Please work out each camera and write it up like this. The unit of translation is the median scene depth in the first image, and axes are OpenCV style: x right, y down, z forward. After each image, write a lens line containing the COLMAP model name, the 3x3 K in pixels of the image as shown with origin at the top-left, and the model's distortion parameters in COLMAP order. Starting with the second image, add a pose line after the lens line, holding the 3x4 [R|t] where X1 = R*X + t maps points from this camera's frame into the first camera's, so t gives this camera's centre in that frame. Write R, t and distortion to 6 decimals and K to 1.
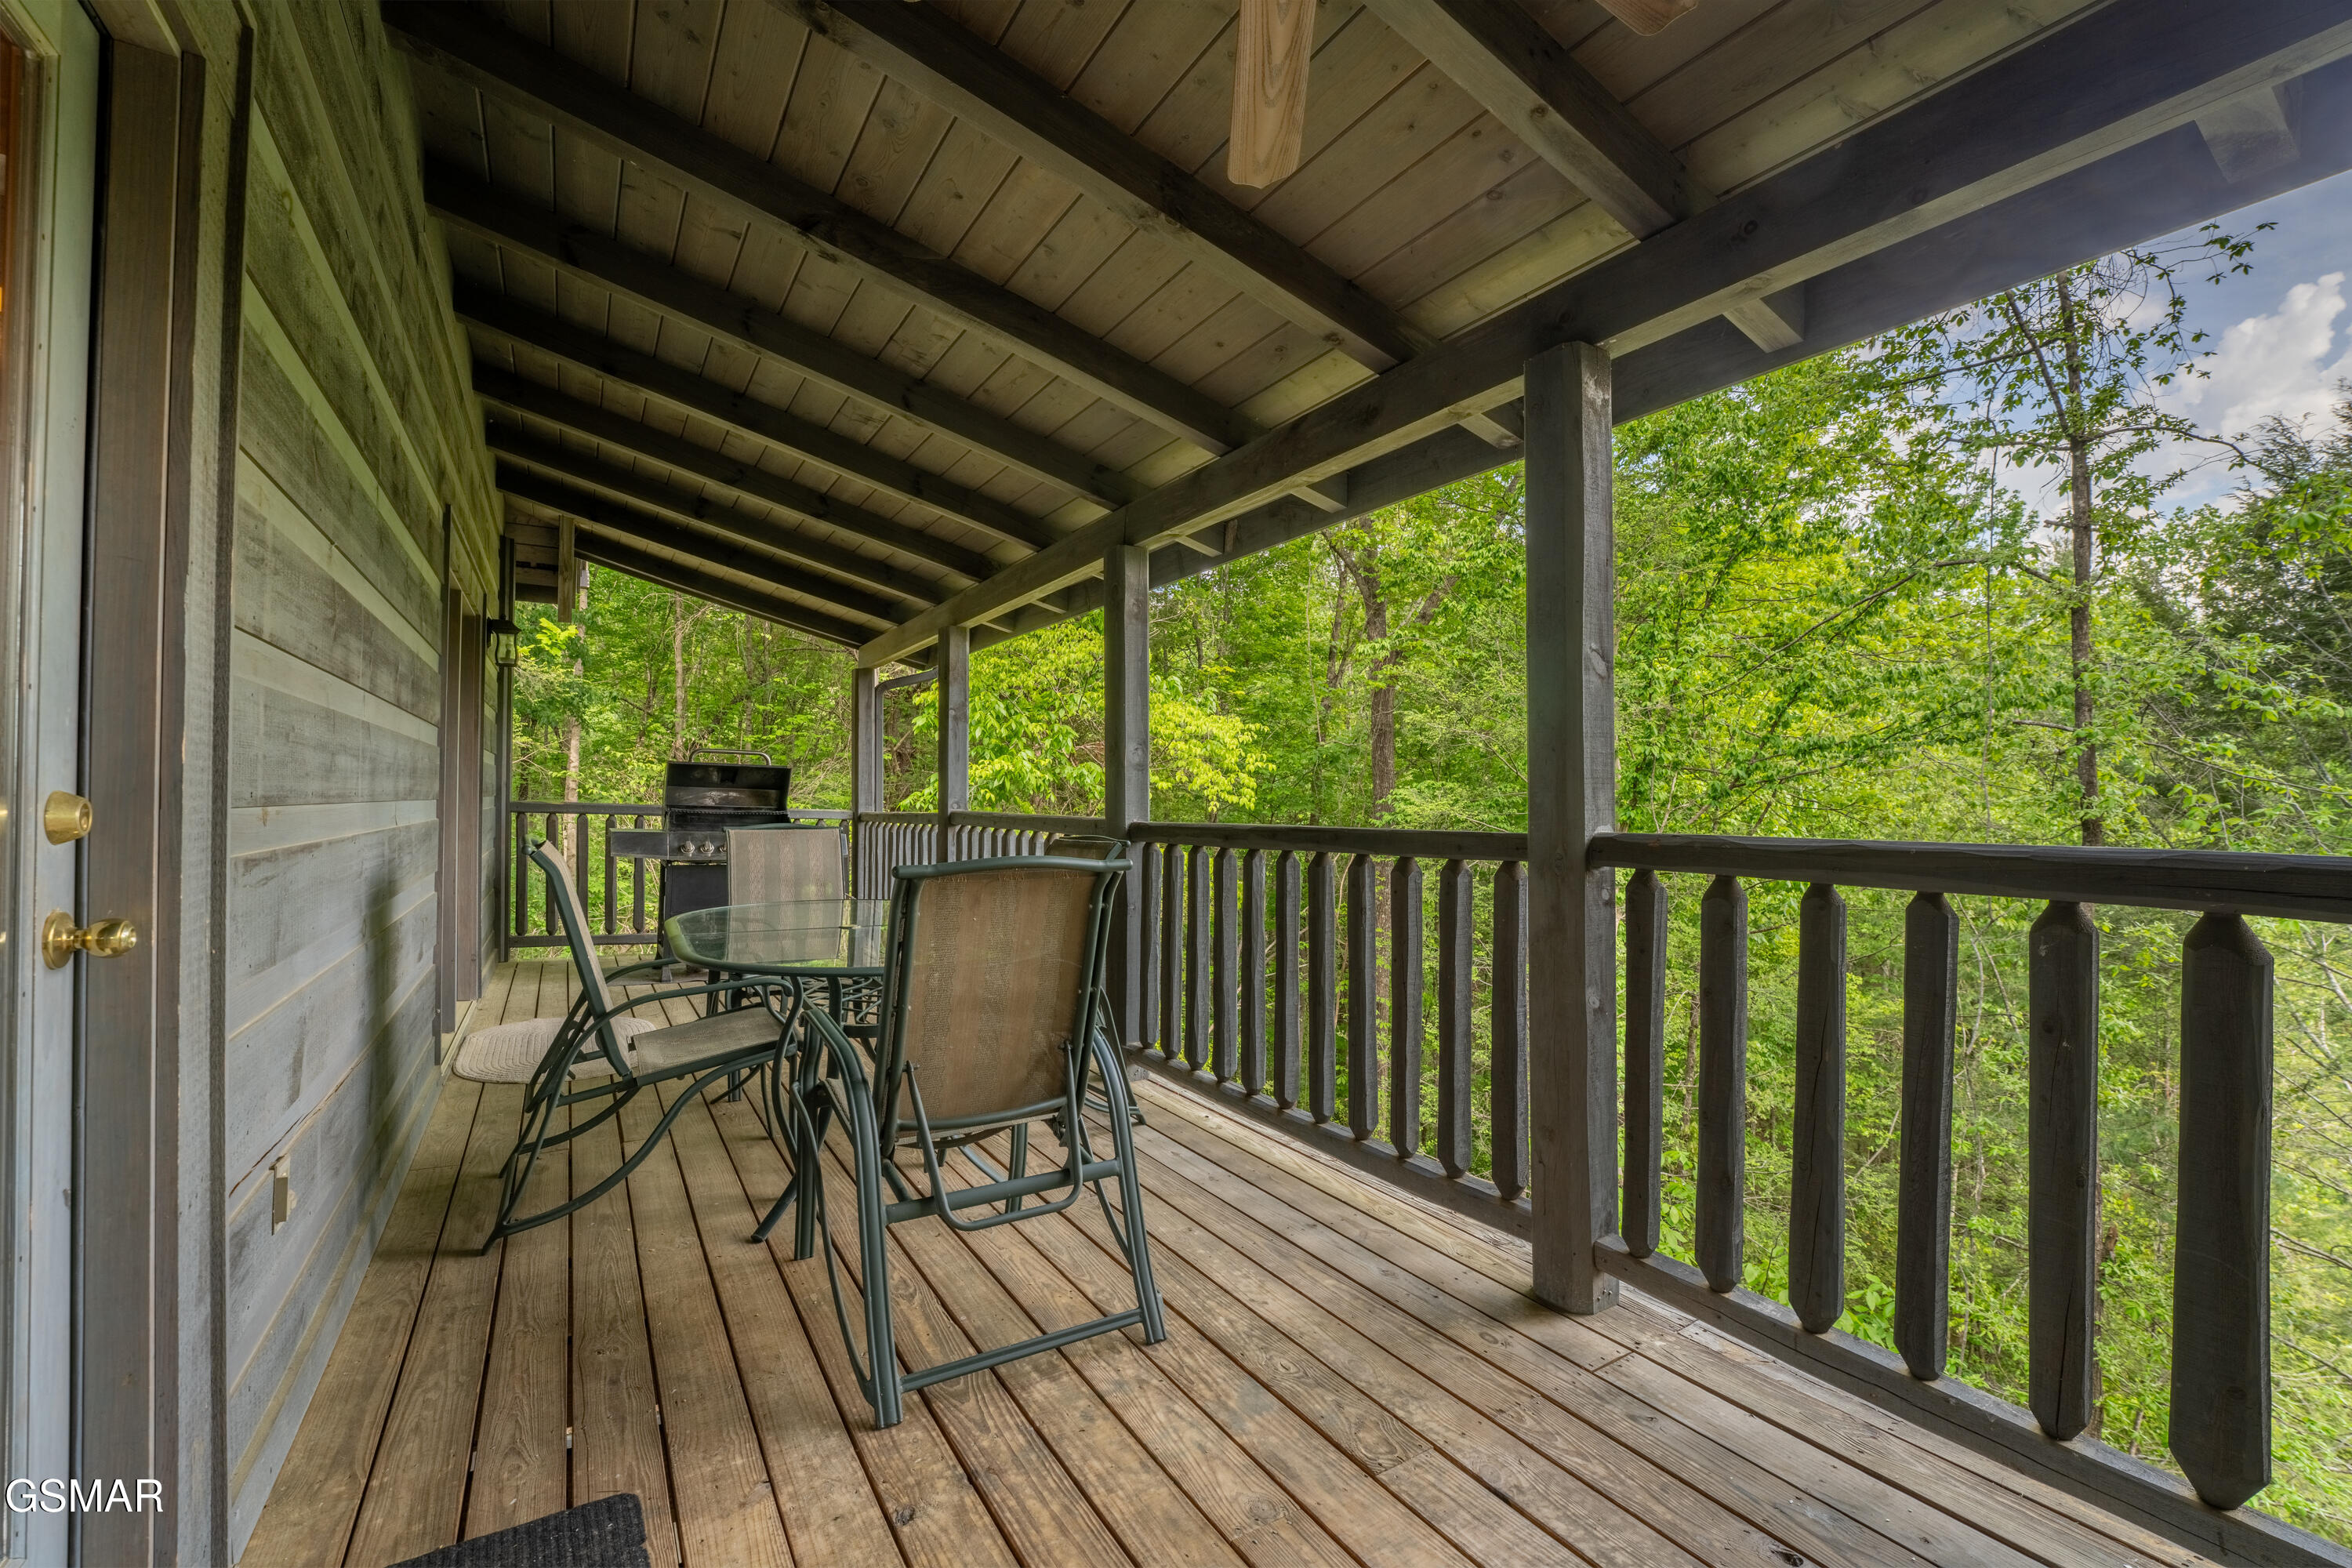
lens RADIAL K [[953.1, 0, 1156.8], [0, 953.1, 772.2], [0, 0, 1]] dist [-0.029735, 0.003018]
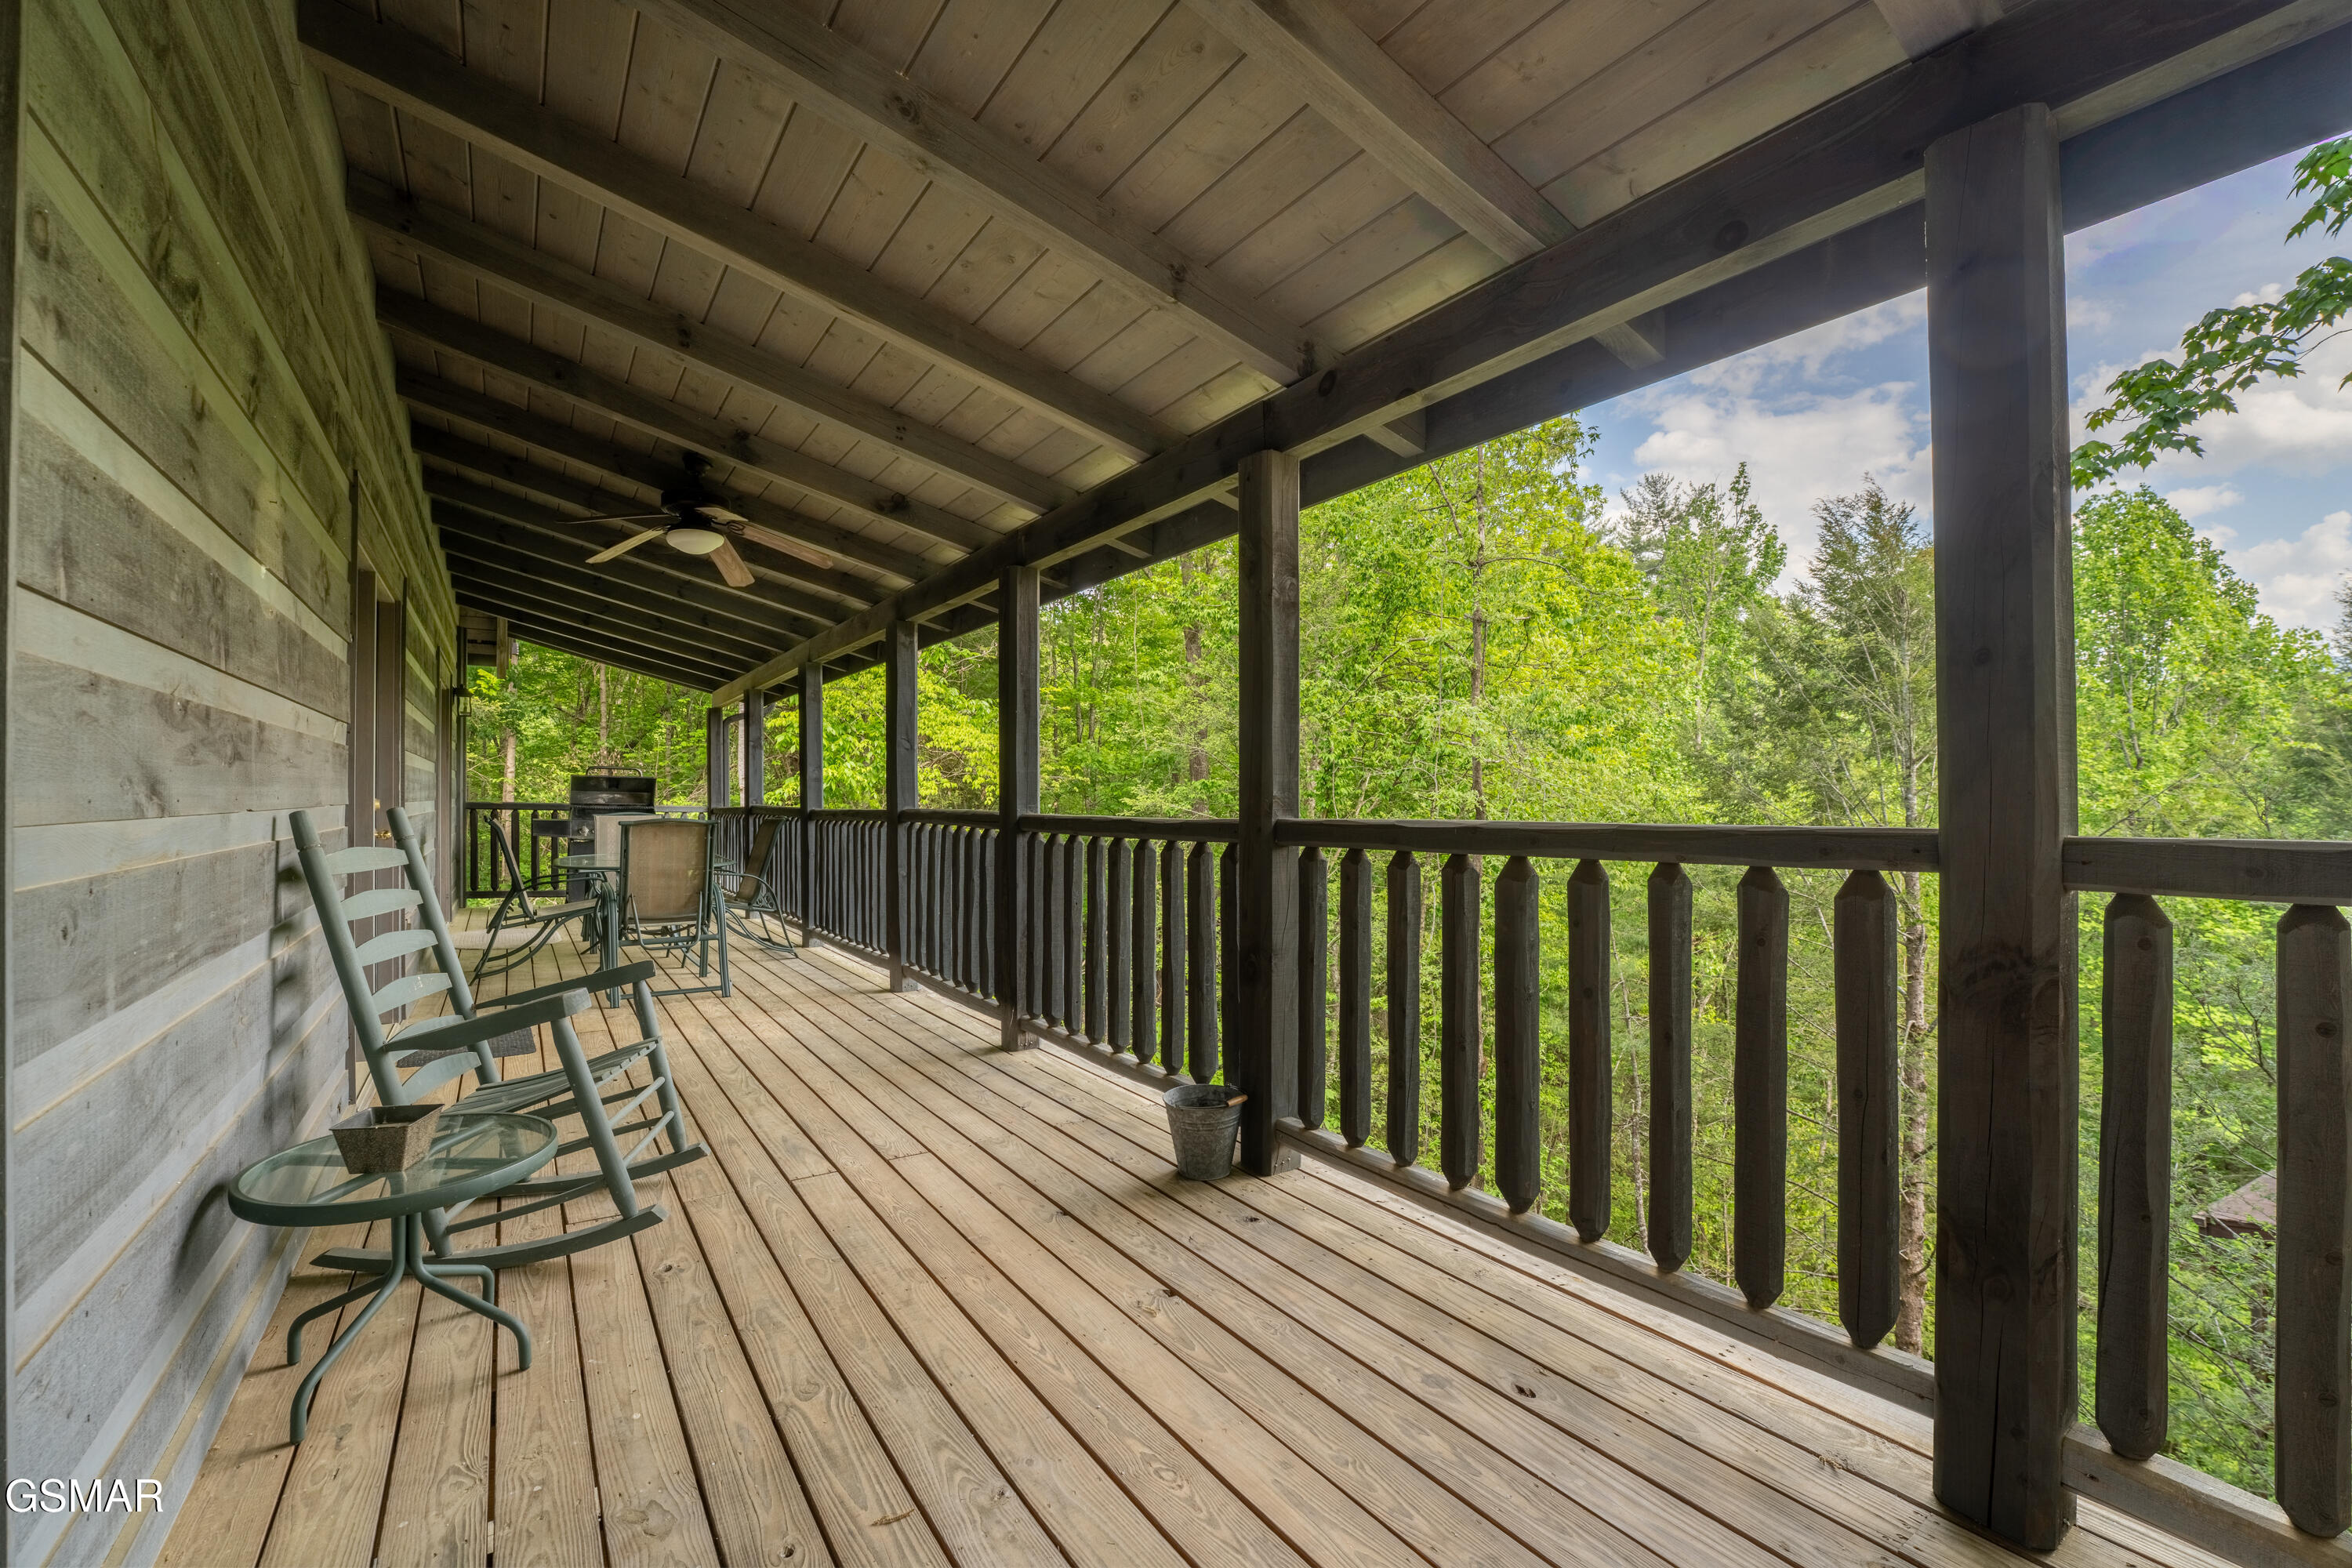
lens RADIAL K [[953.1, 0, 1129.8], [0, 953.1, 783.1], [0, 0, 1]] dist [-0.029735, 0.003018]
pose [[0.999576, -0.008375, 0.027880, 0.193044], [0.007920, 0.999834, 0.016387, -0.009078], [-0.028012, -0.016160, 0.999477, -0.310720]]
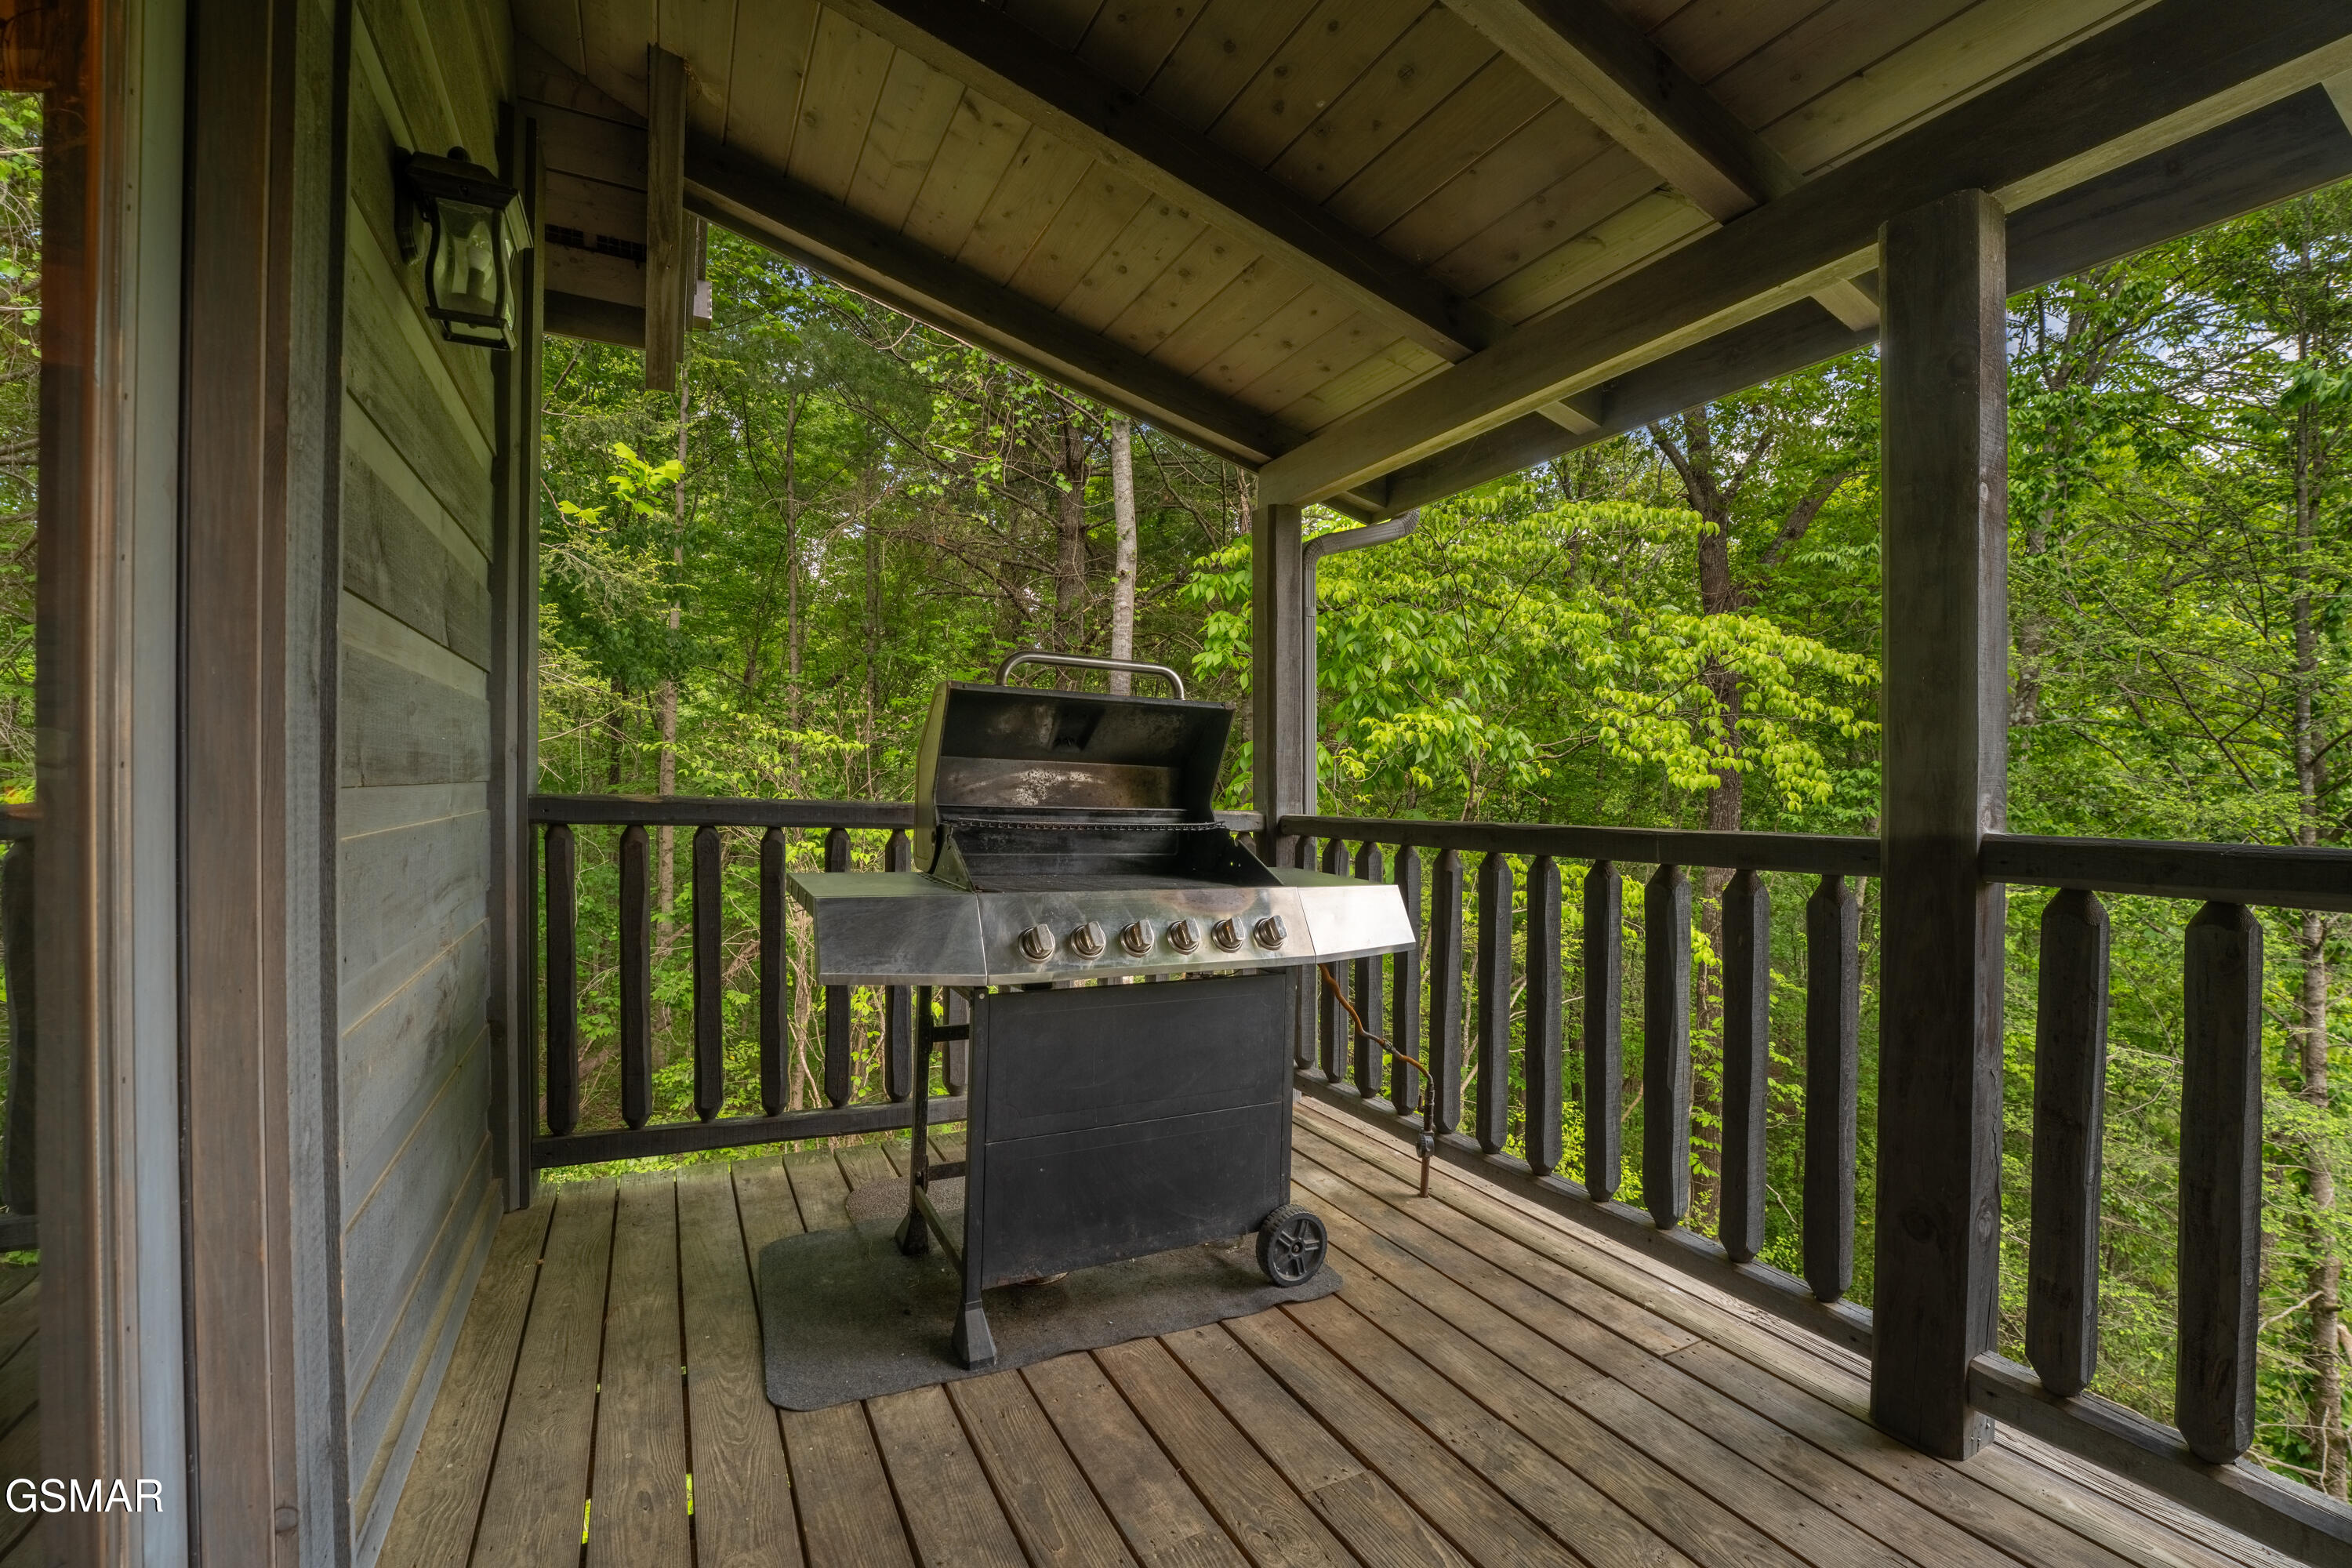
lens RADIAL K [[953.1, 0, 1172.7], [0, 953.1, 793.9], [0, 0, 1]] dist [-0.029735, 0.003018]
pose [[0.997164, 0.002145, -0.075230, -0.158462], [0.000282, 0.999480, 0.032235, 0.007467], [0.075260, -0.032165, 0.996645, 0.255382]]
